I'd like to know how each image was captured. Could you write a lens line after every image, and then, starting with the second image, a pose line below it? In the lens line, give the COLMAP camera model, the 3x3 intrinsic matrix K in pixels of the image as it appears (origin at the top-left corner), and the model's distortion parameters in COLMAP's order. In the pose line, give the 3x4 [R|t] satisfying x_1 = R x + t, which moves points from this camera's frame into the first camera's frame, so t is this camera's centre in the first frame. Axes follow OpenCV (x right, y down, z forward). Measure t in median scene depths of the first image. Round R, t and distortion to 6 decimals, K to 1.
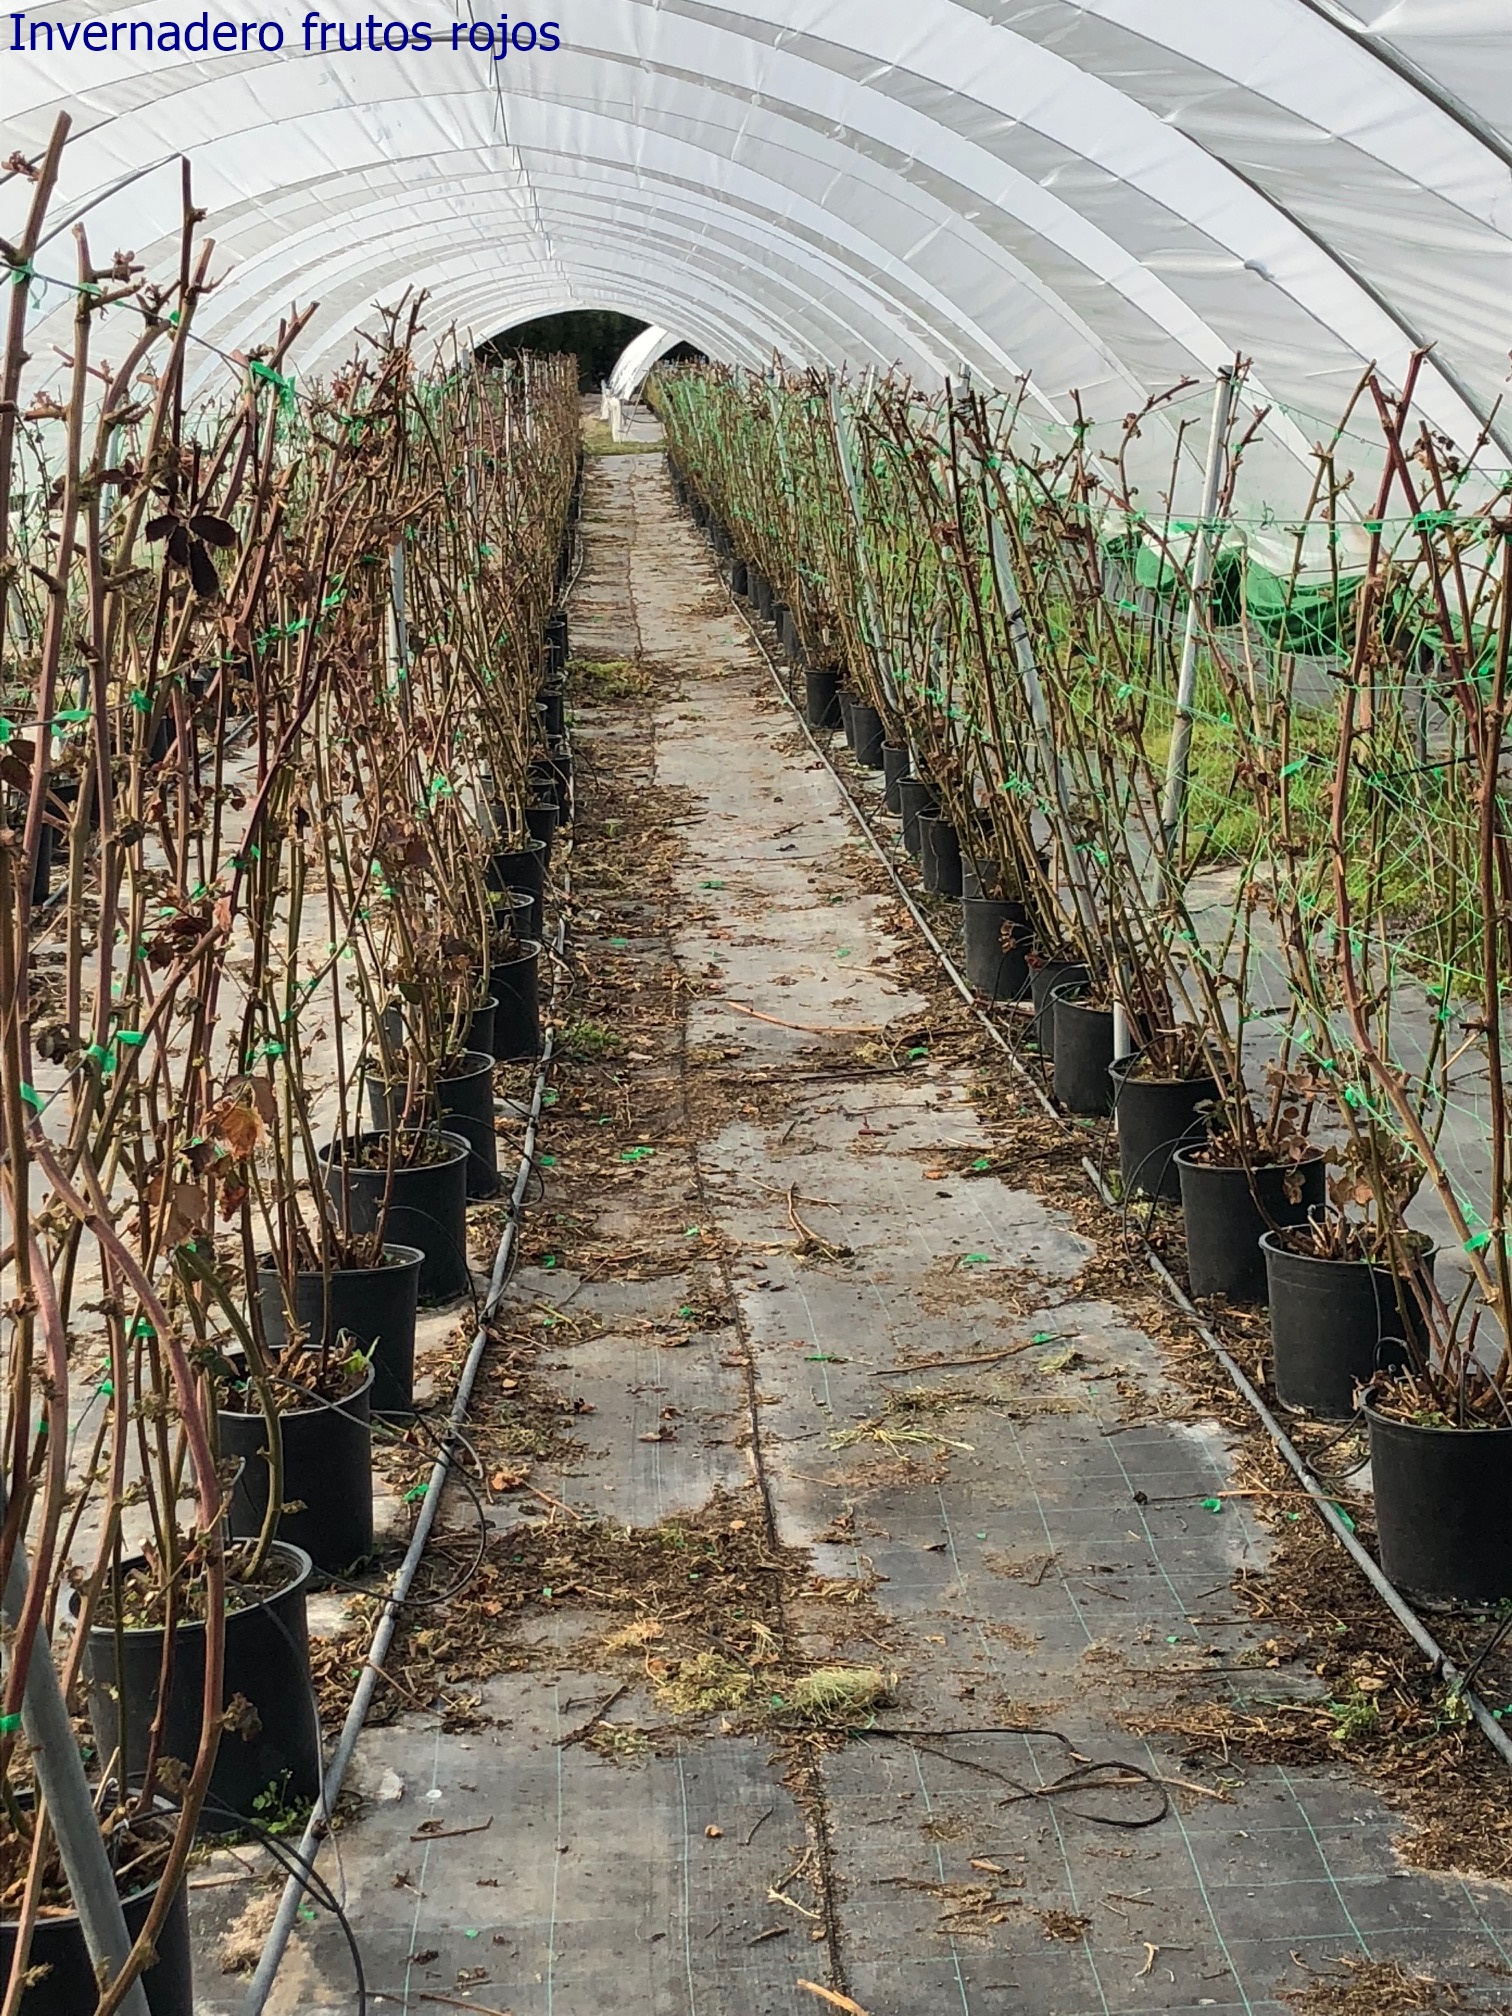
lens RADIAL K [[3953.4, 0, 755.9], [0, 3953.4, 1008.1], [0, 0, 1]] dist [0.107419, 0.000000]
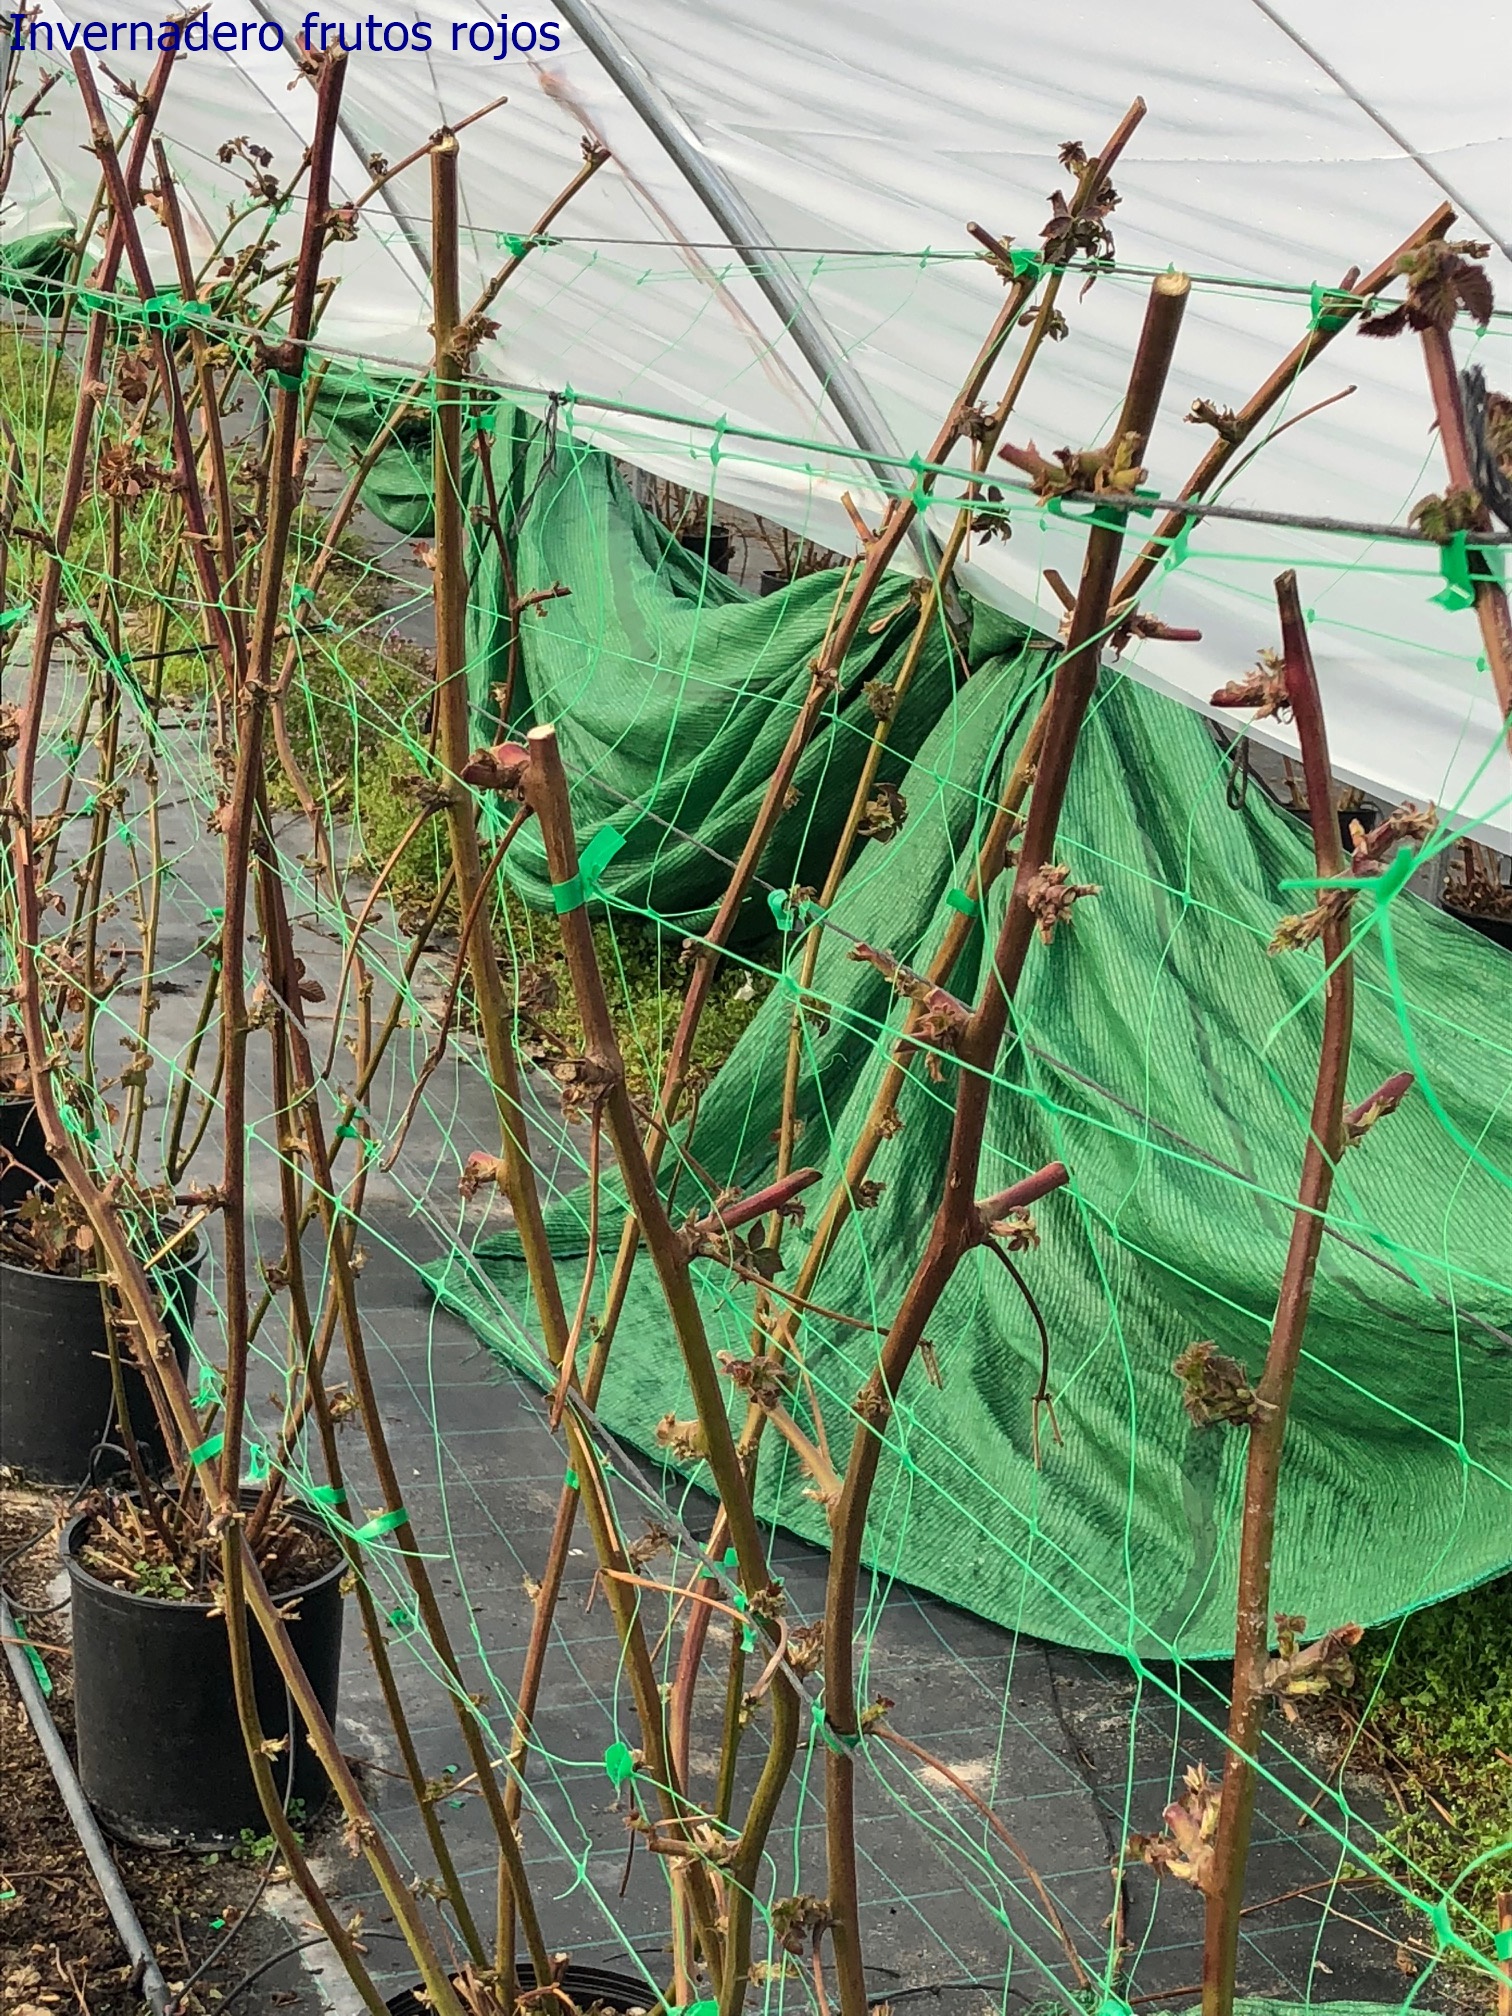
lens RADIAL K [[3953.4, 0, 755.1], [0, 3953.4, 1008.6], [0, 0, 1]] dist [0.107419, 0.000000]
pose [[0.957760, 0.036117, 0.285292, 0.066411], [-0.058957, 0.995670, 0.071876, -0.050850], [-0.281461, -0.085660, 0.955742, 0.305956]]
